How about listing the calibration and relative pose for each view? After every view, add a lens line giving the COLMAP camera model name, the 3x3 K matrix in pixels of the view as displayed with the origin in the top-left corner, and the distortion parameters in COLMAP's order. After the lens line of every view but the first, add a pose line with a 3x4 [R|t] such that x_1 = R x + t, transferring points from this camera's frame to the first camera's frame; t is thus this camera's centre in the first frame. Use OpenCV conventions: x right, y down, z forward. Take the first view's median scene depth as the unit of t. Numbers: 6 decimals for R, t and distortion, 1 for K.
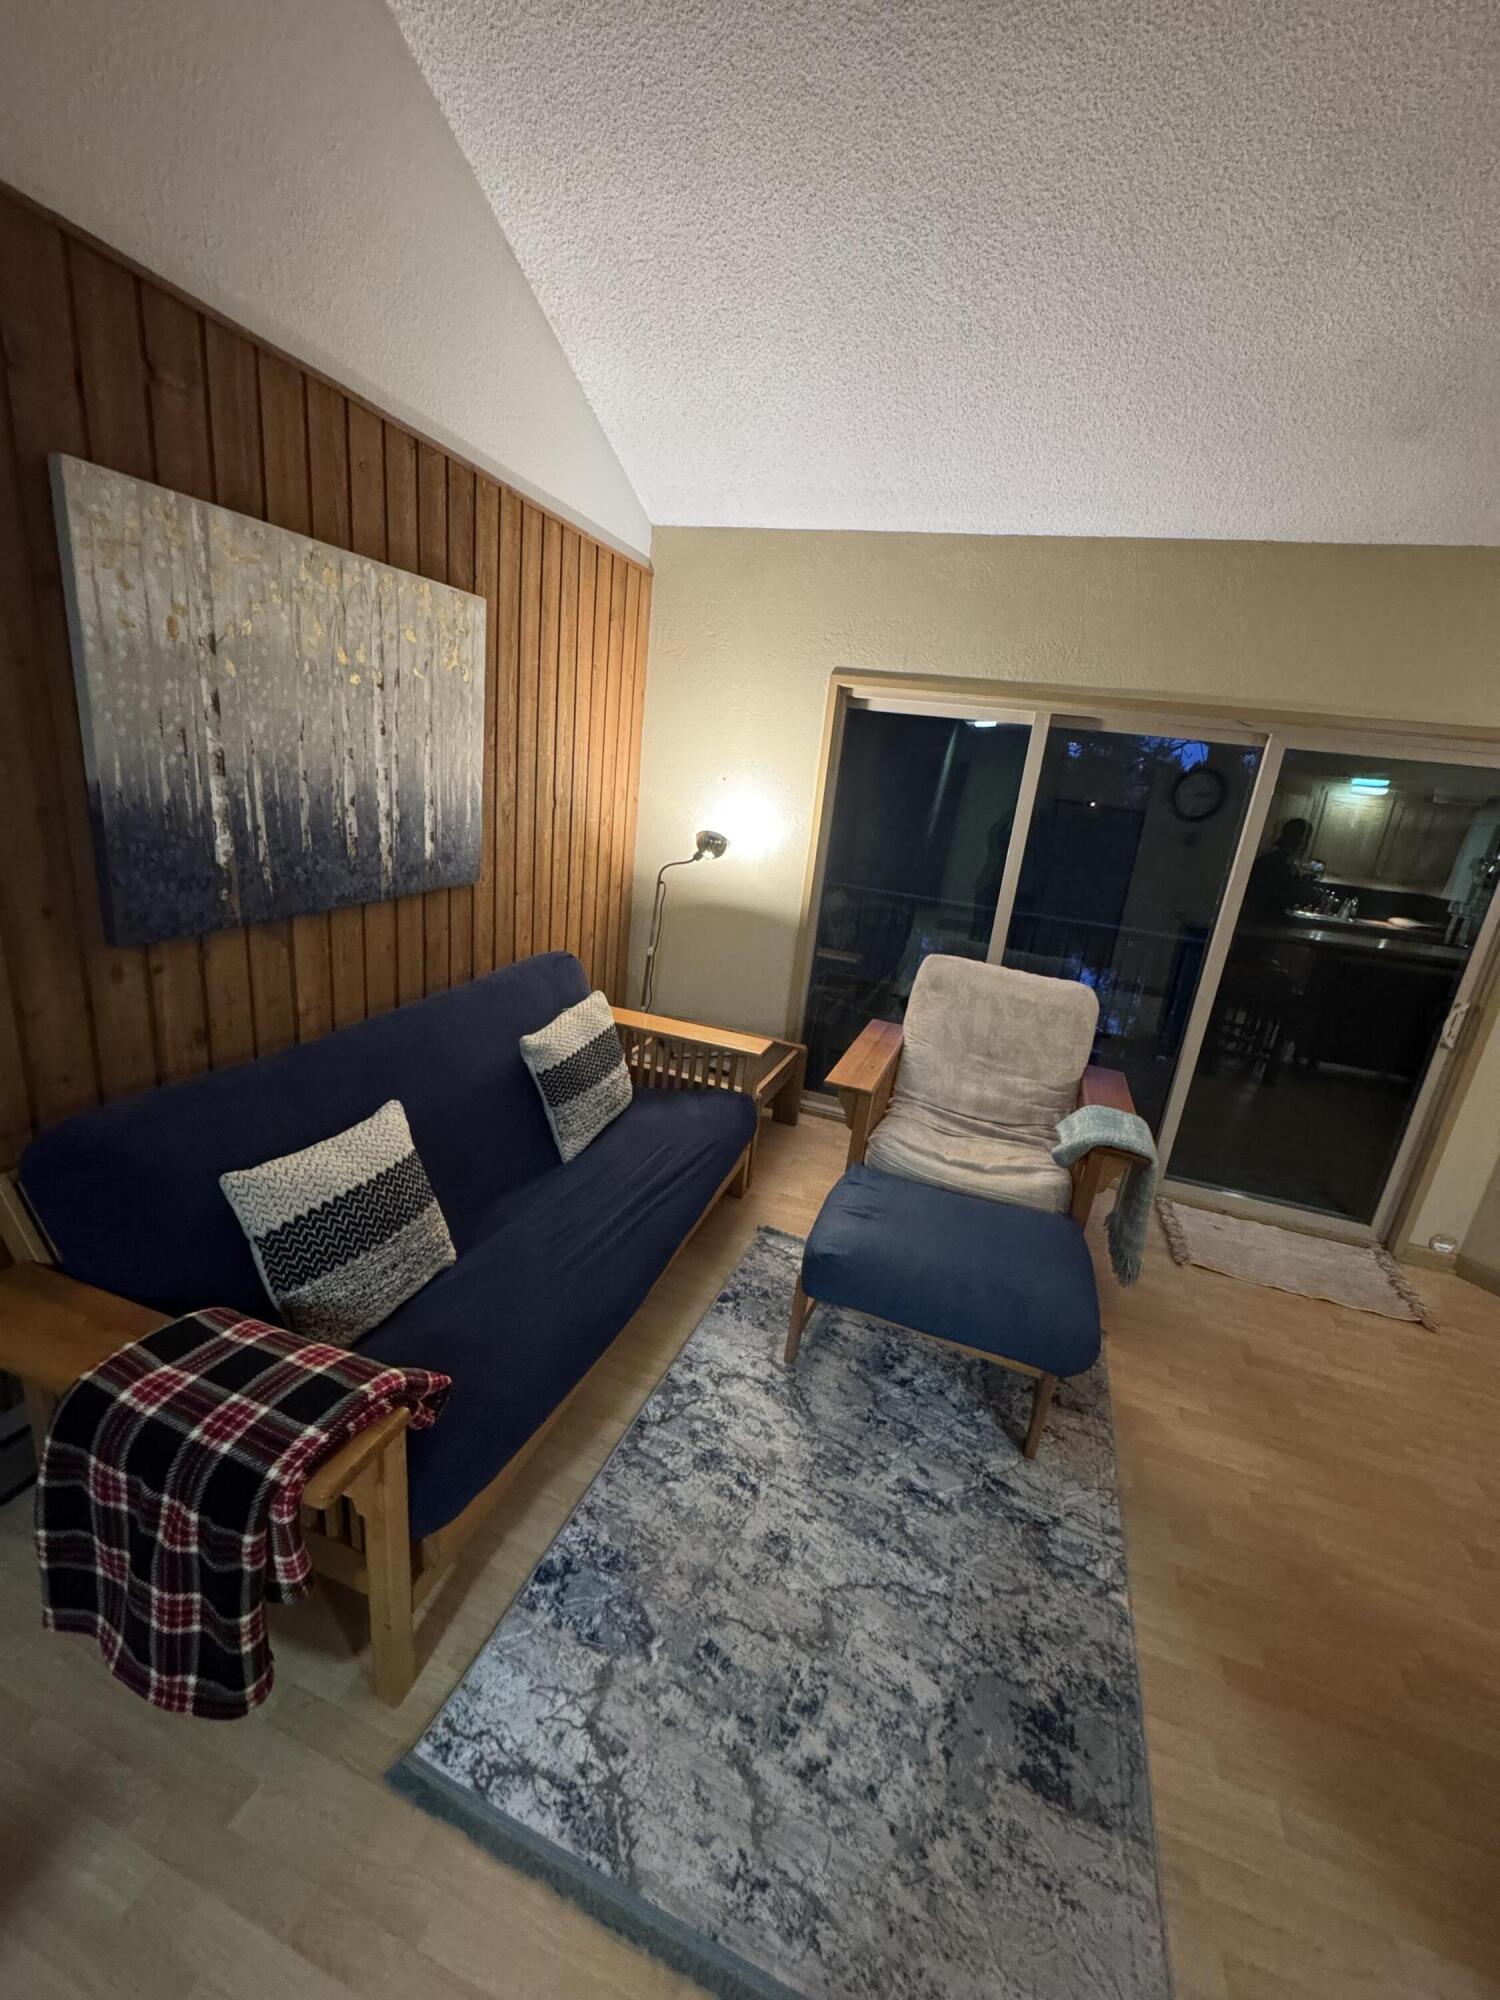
lens RADIAL K [[793.3, 0, 751.4], [0, 793.3, 999.3], [0, 0, 1]] dist [-0.003887, 0.000469]
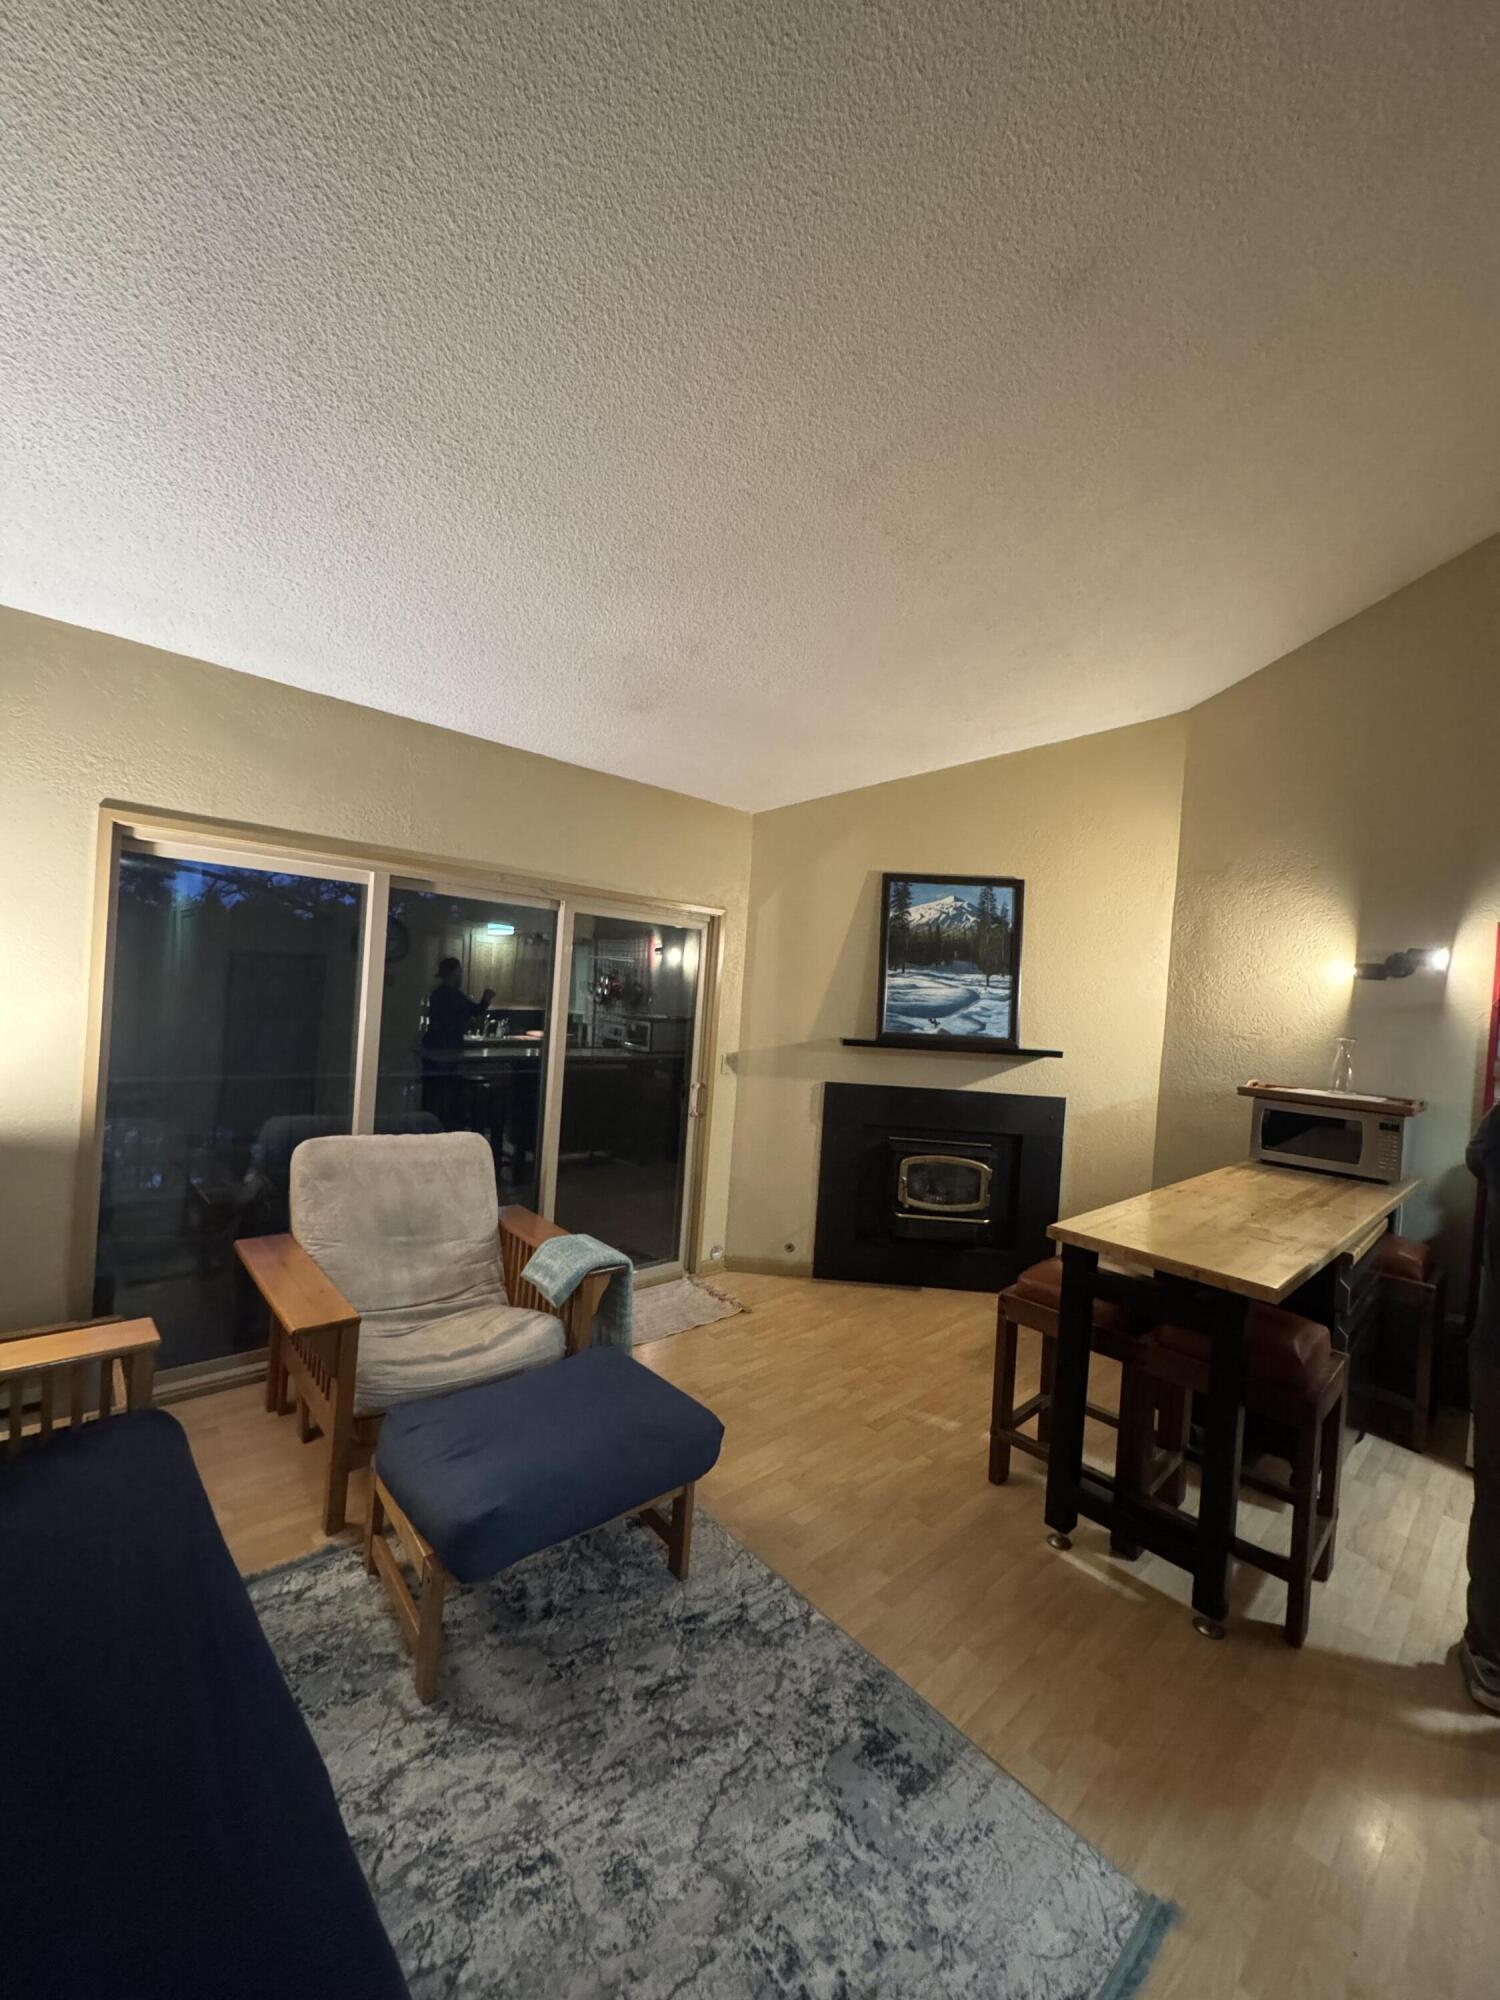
lens RADIAL K [[793.3, 0, 751.4], [0, 793.3, 999.3], [0, 0, 1]] dist [-0.003887, 0.000469]
pose [[0.477573, -0.085120, 0.874459, -0.479693], [0.229712, 0.972772, -0.030764, -0.118762], [-0.848031, 0.215566, 0.484123, 0.268039]]
